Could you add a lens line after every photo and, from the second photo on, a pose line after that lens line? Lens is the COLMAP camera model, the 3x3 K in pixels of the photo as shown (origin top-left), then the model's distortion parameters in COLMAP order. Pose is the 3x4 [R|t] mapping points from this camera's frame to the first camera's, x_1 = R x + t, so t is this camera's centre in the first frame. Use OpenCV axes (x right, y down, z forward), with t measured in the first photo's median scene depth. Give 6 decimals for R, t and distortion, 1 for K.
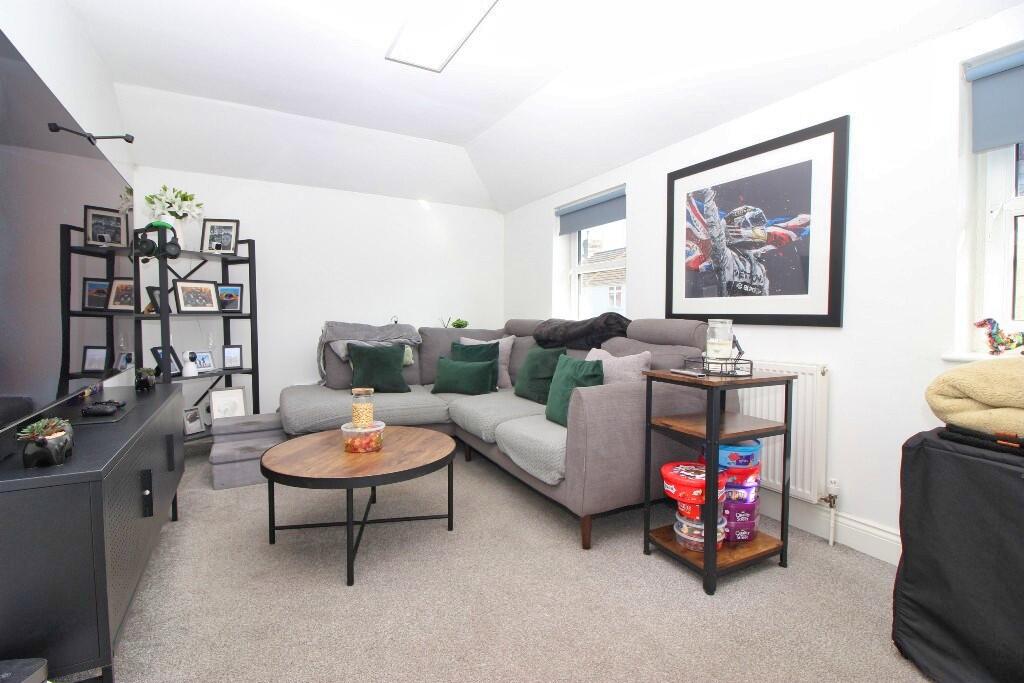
lens RADIAL K [[472.8, 0, 509.4], [0, 472.8, 341.3], [0, 0, 1]] dist [-0.008571, -0.006726]
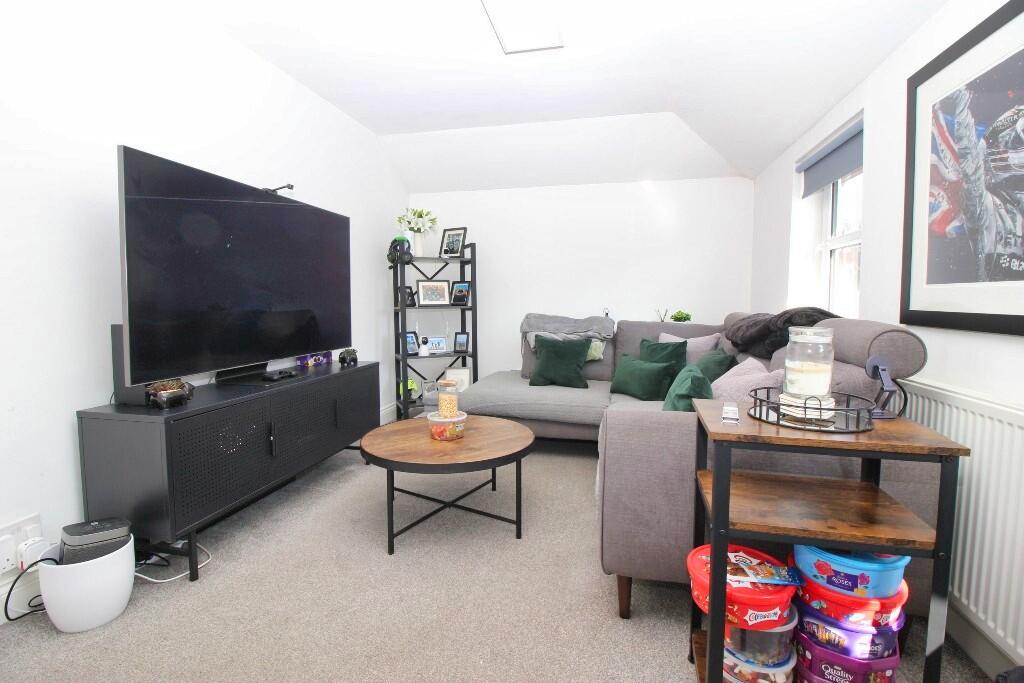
lens RADIAL K [[472.8, 0, 507.9], [0, 472.8, 338.2], [0, 0, 1]] dist [-0.008571, -0.006726]
pose [[0.748928, 0.046416, -0.661024, 0.361976], [-0.030859, 0.998904, 0.035179, -0.028069], [0.661933, -0.005948, 0.749540, 0.208933]]
